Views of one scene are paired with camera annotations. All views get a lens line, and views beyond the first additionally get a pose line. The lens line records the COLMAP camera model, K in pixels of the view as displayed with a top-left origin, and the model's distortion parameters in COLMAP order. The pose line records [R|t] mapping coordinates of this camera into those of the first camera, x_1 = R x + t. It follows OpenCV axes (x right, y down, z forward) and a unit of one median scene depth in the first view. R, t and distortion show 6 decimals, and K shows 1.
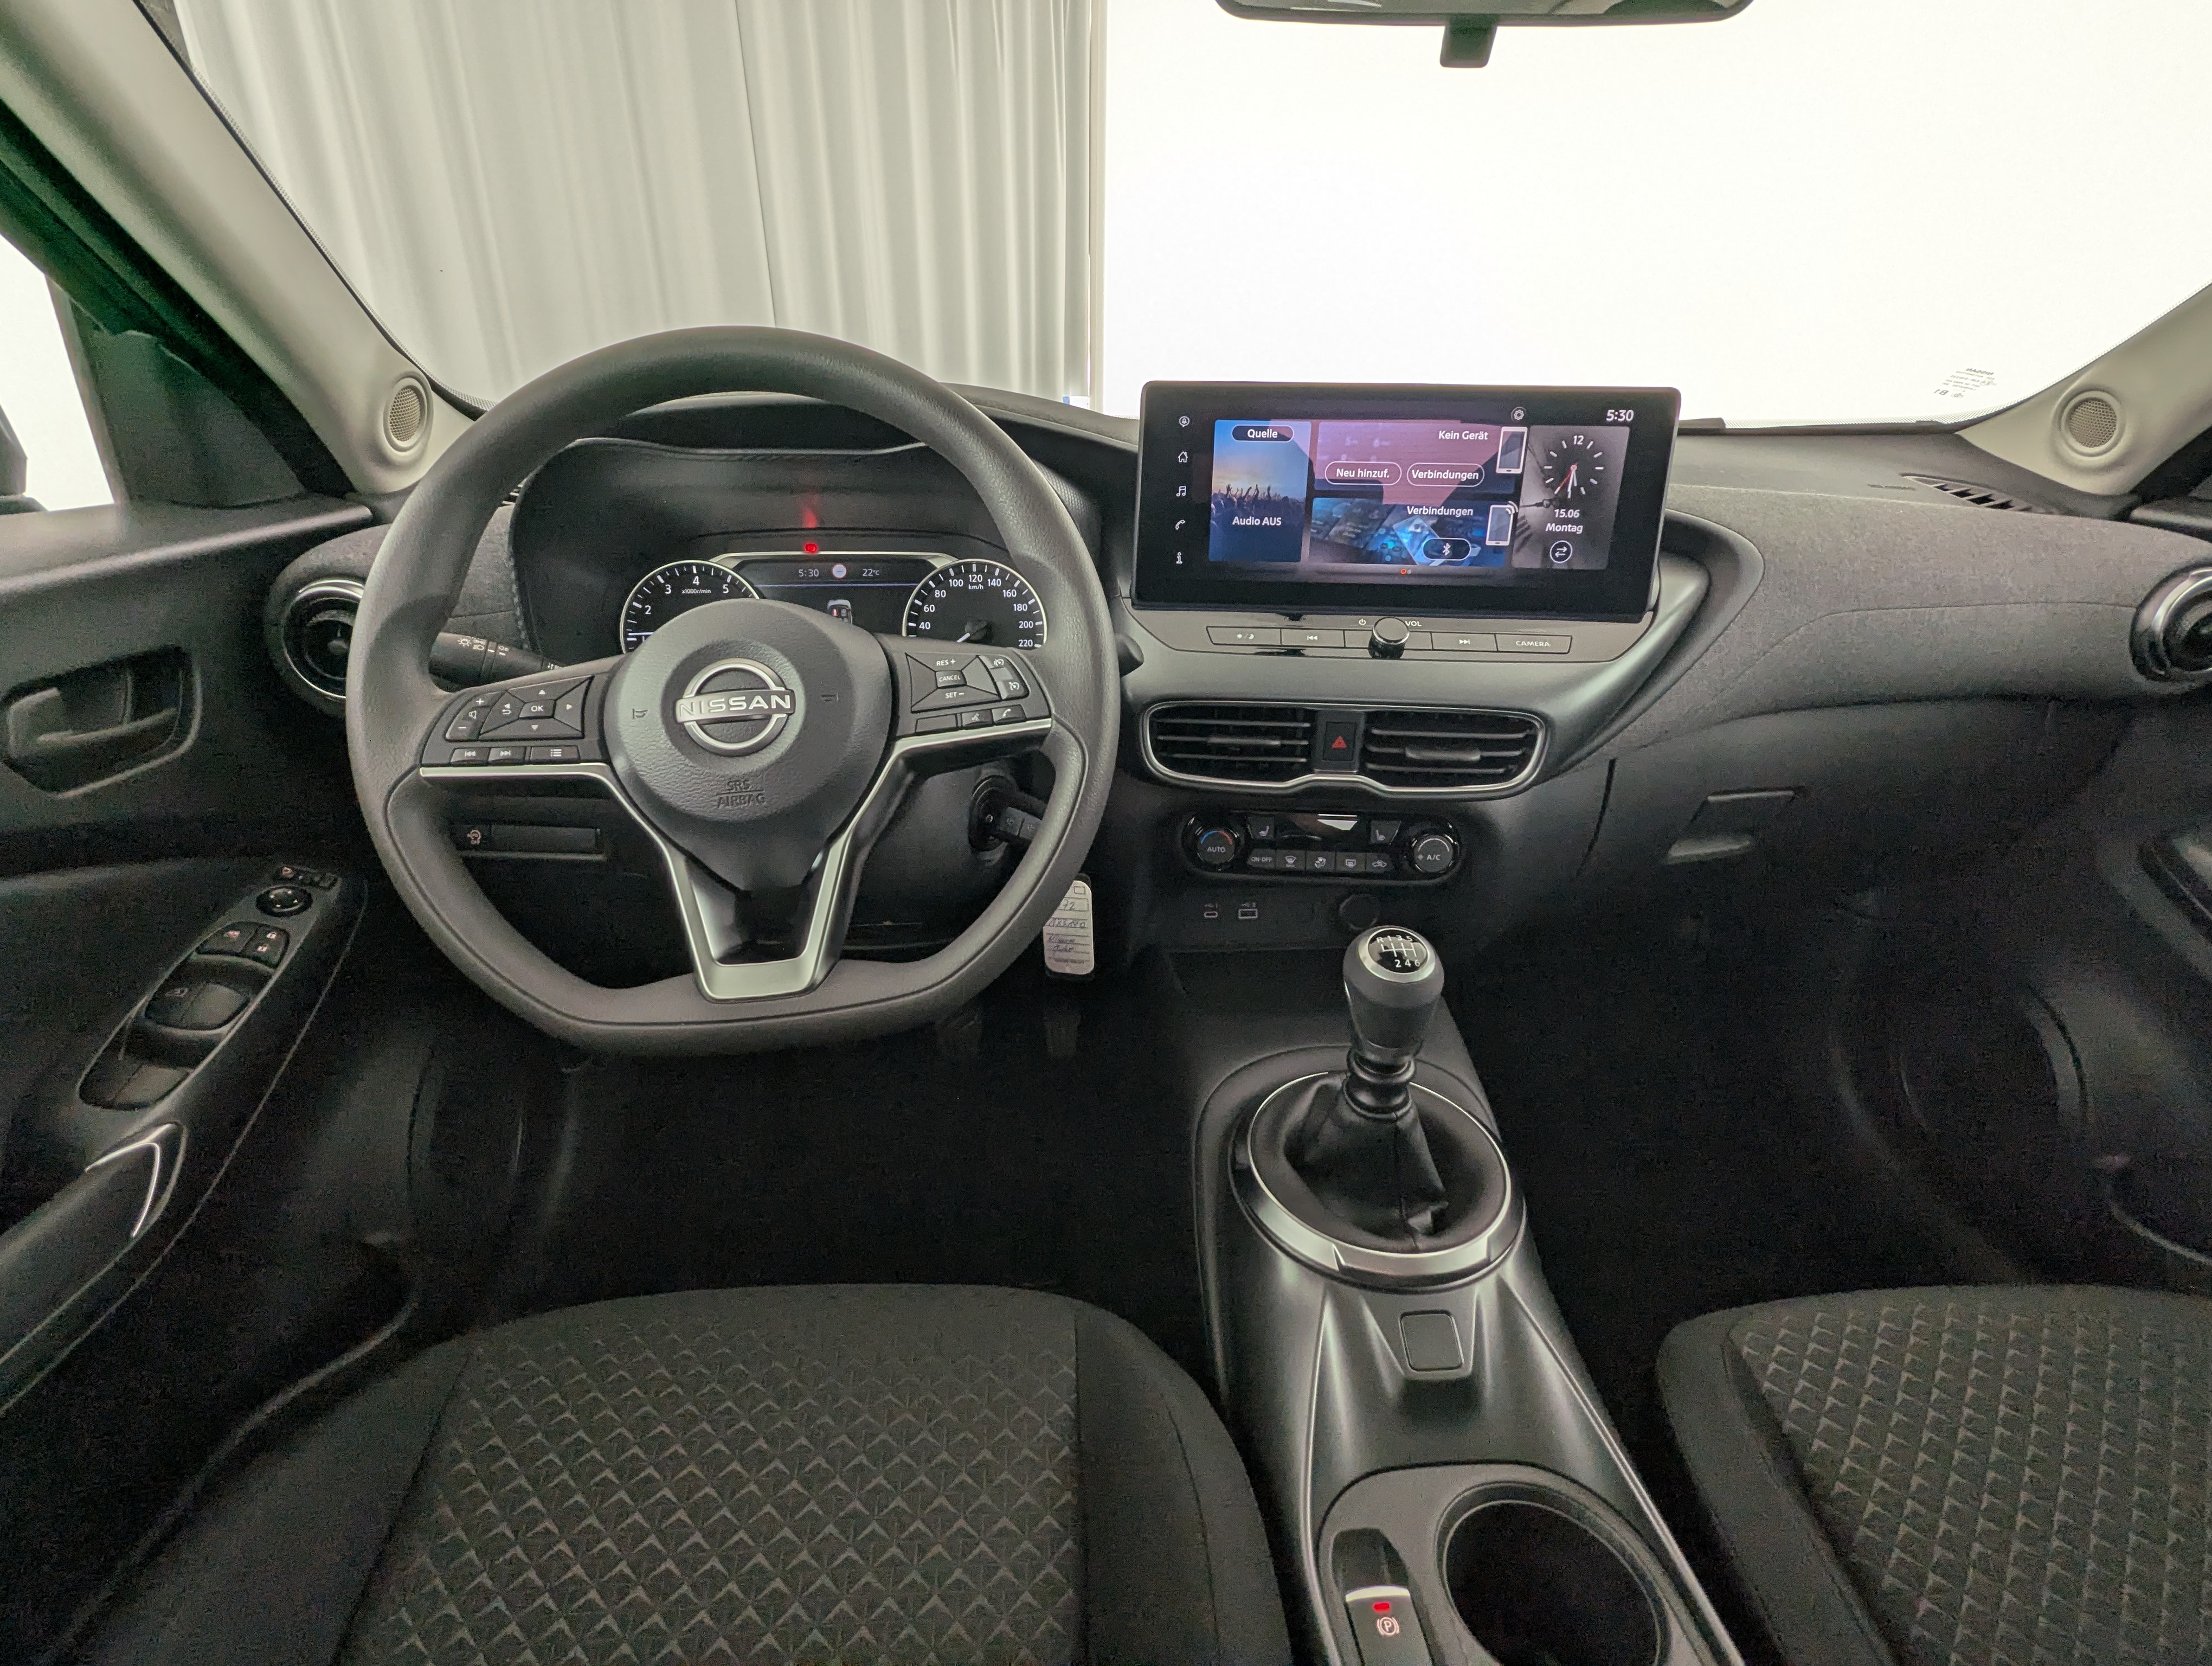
lens RADIAL K [[1016.1, 0, 1105.7], [0, 1016.1, 833.3], [0, 0, 1]] dist [0.001213, -0.000753]
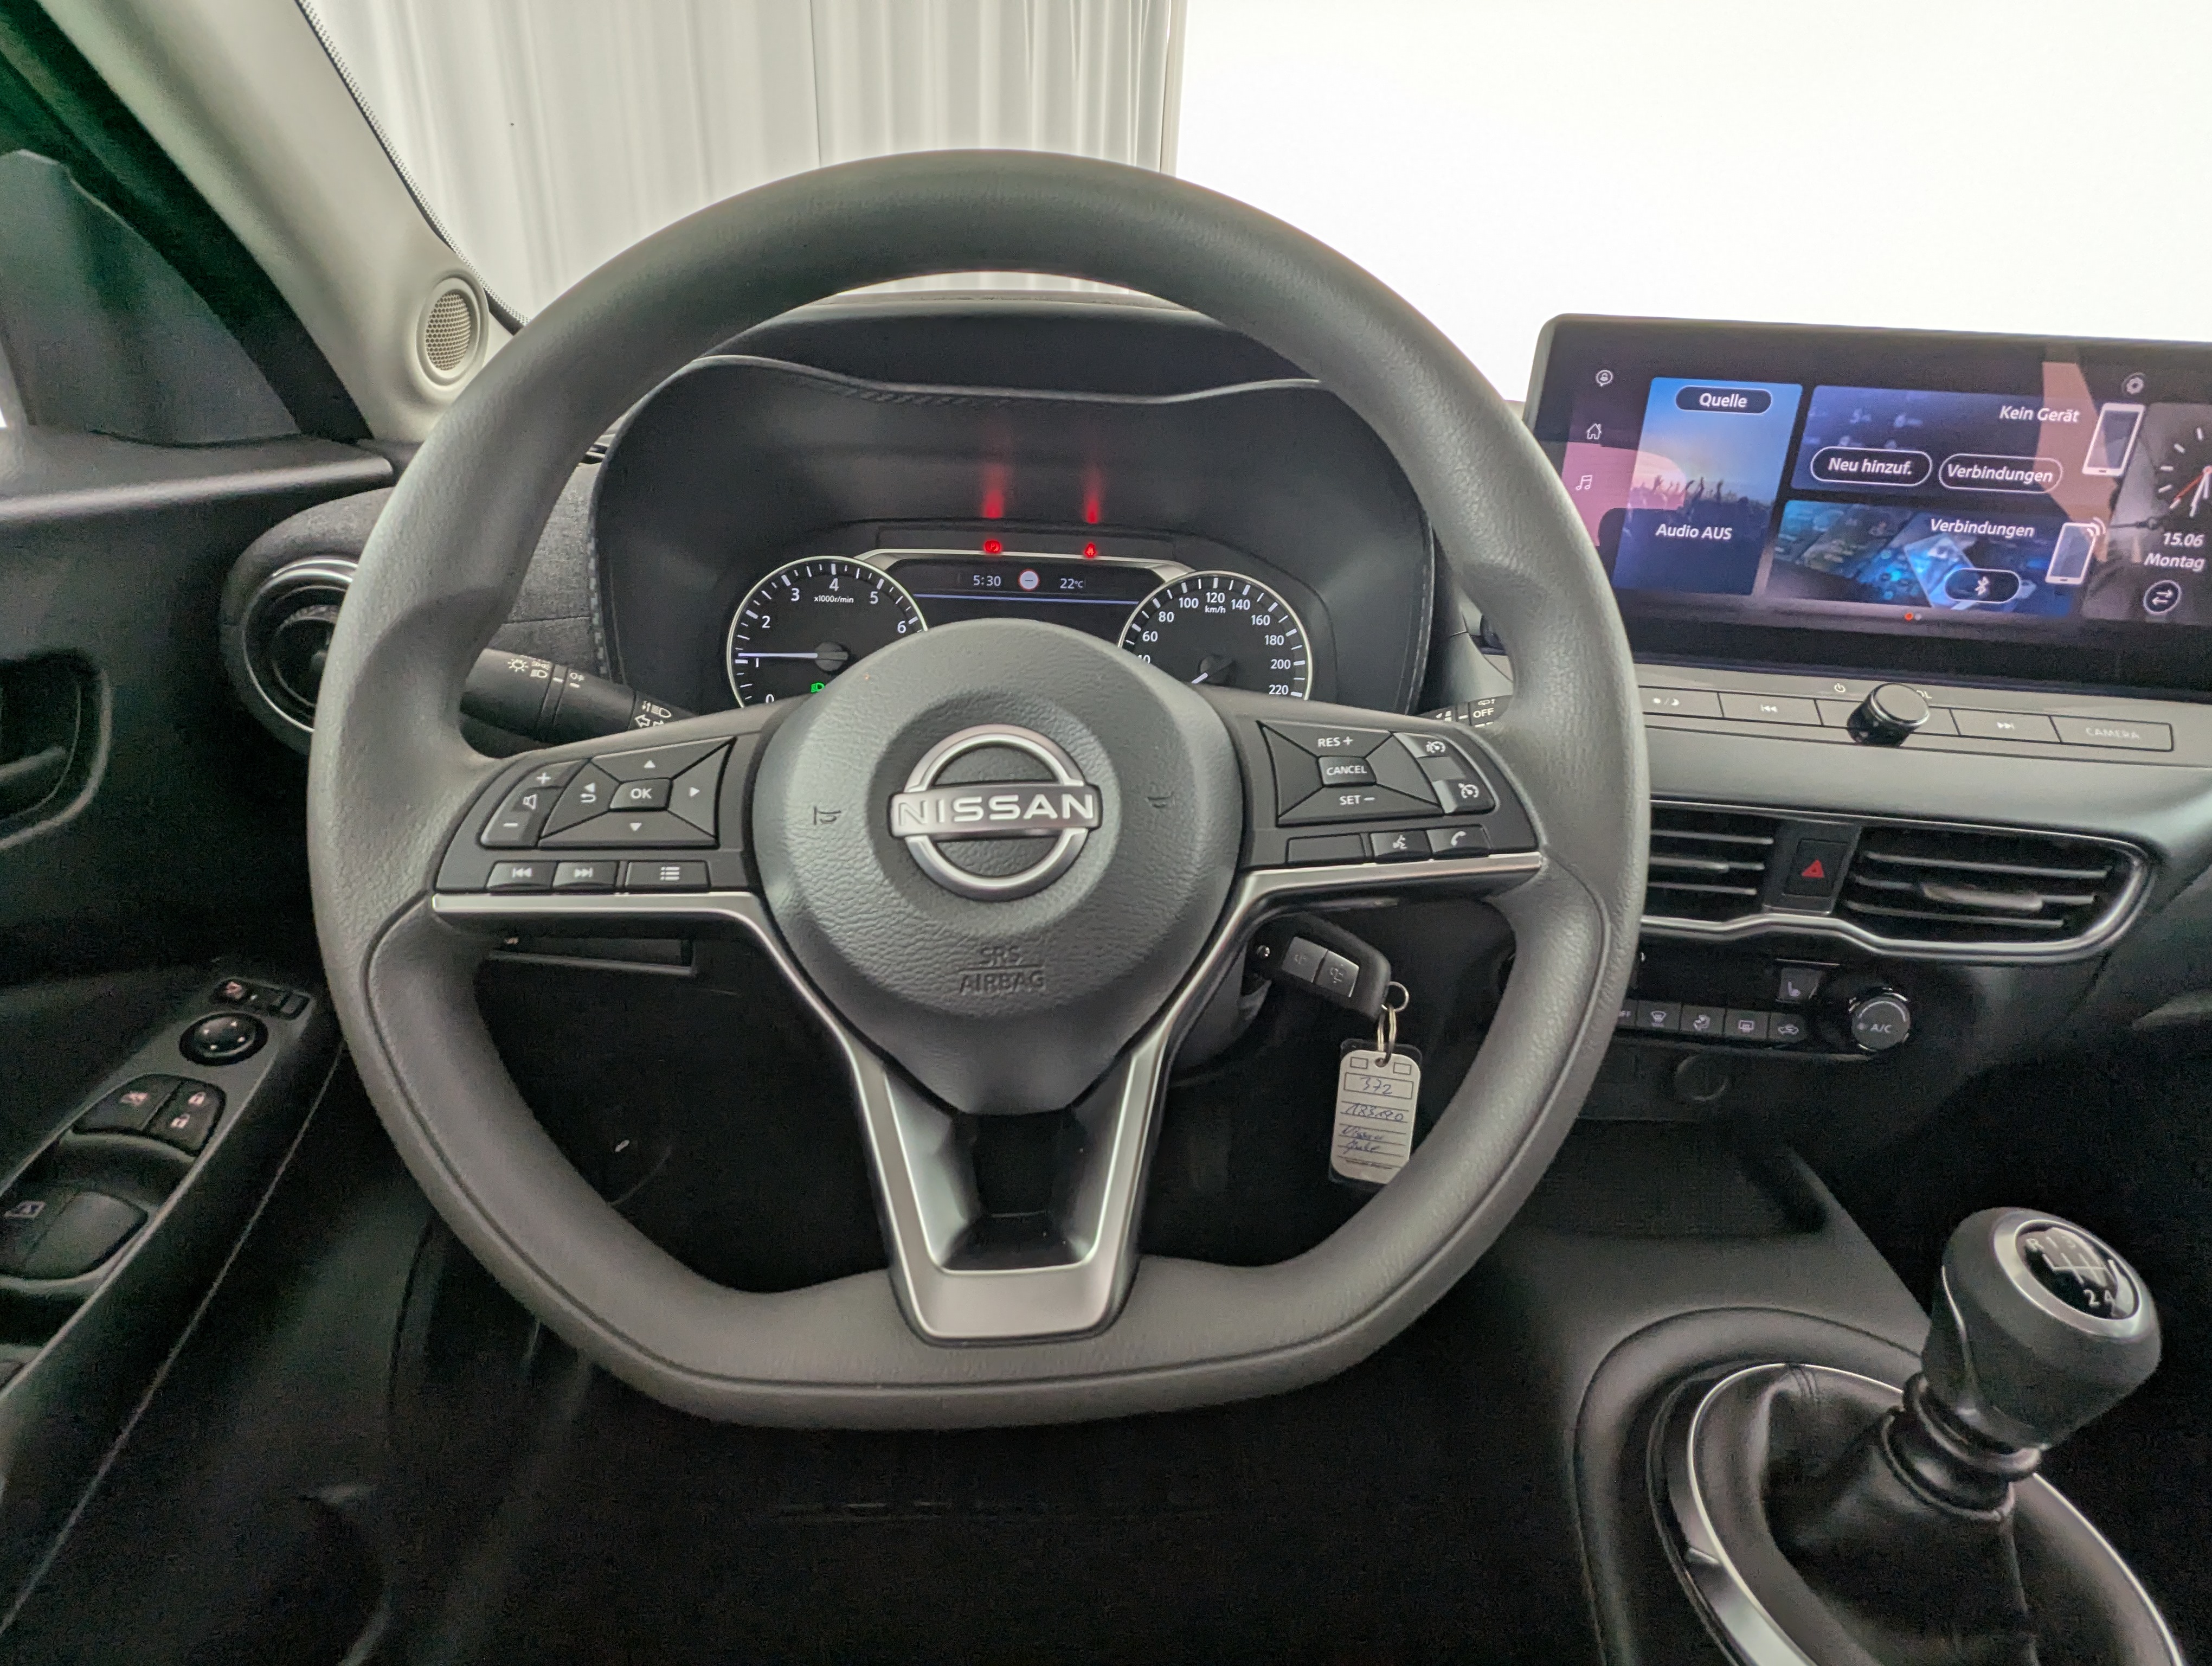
lens RADIAL K [[1016.1, 0, 1109.6], [0, 1016.1, 834.9], [0, 0, 1]] dist [0.001213, -0.000753]
pose [[0.998791, 0.046725, -0.015268, -0.218077], [-0.046997, 0.998734, -0.017944, -0.077661], [0.014411, 0.018640, 0.999722, 0.328898]]
